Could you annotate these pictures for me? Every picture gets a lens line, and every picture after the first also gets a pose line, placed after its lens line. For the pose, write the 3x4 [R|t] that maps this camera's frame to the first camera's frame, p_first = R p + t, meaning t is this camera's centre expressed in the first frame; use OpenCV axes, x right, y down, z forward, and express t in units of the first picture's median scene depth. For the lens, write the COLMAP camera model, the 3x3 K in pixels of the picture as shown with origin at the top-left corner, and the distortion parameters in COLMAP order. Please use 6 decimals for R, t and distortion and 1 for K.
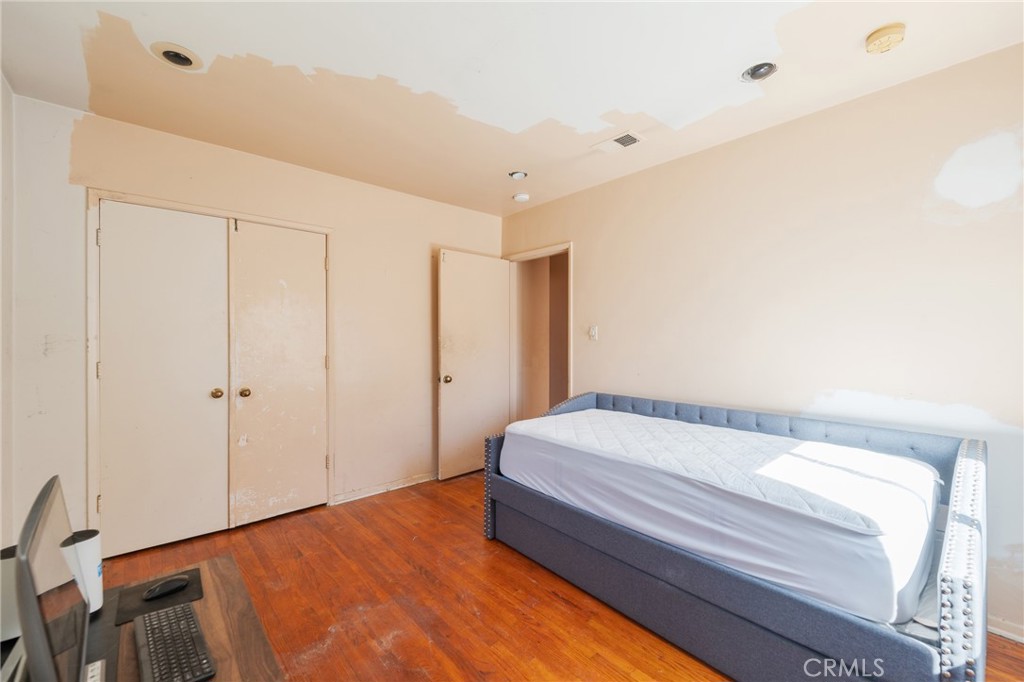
lens RADIAL K [[419.5, 0, 513.4], [0, 419.5, 339.2], [0, 0, 1]] dist [0.003218, -0.002293]
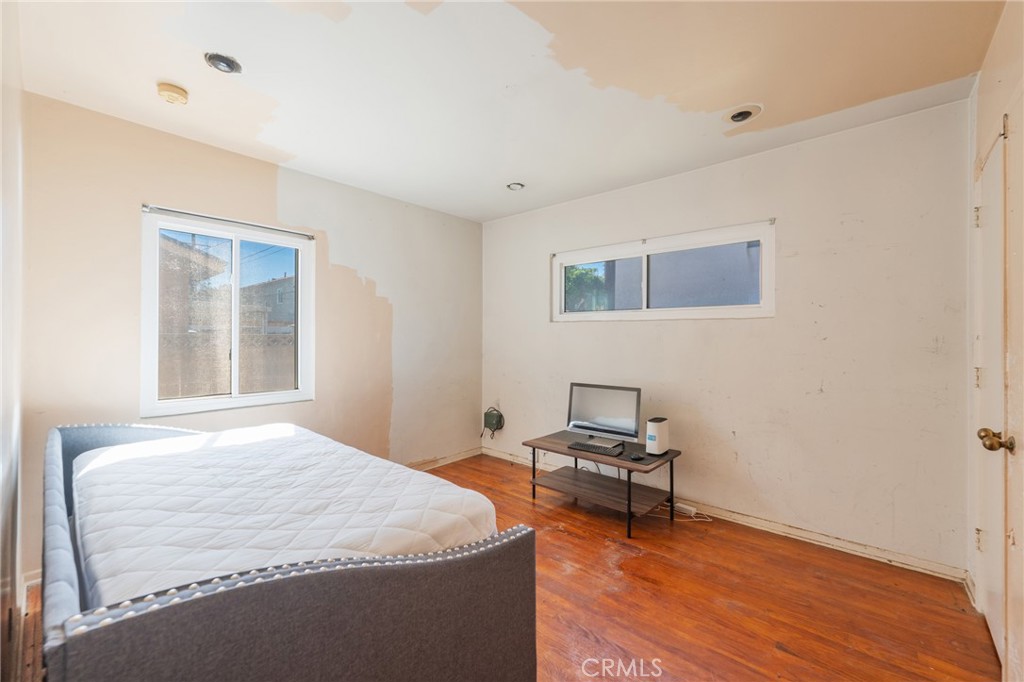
lens RADIAL K [[419.5, 0, 509.4], [0, 419.5, 337.8], [0, 0, 1]] dist [0.003218, -0.002293]
pose [[-0.993827, -0.001433, -0.110933, 0.030612], [-0.001776, 0.999994, 0.002989, -0.007383], [0.110928, 0.003168, -0.993823, 2.213957]]
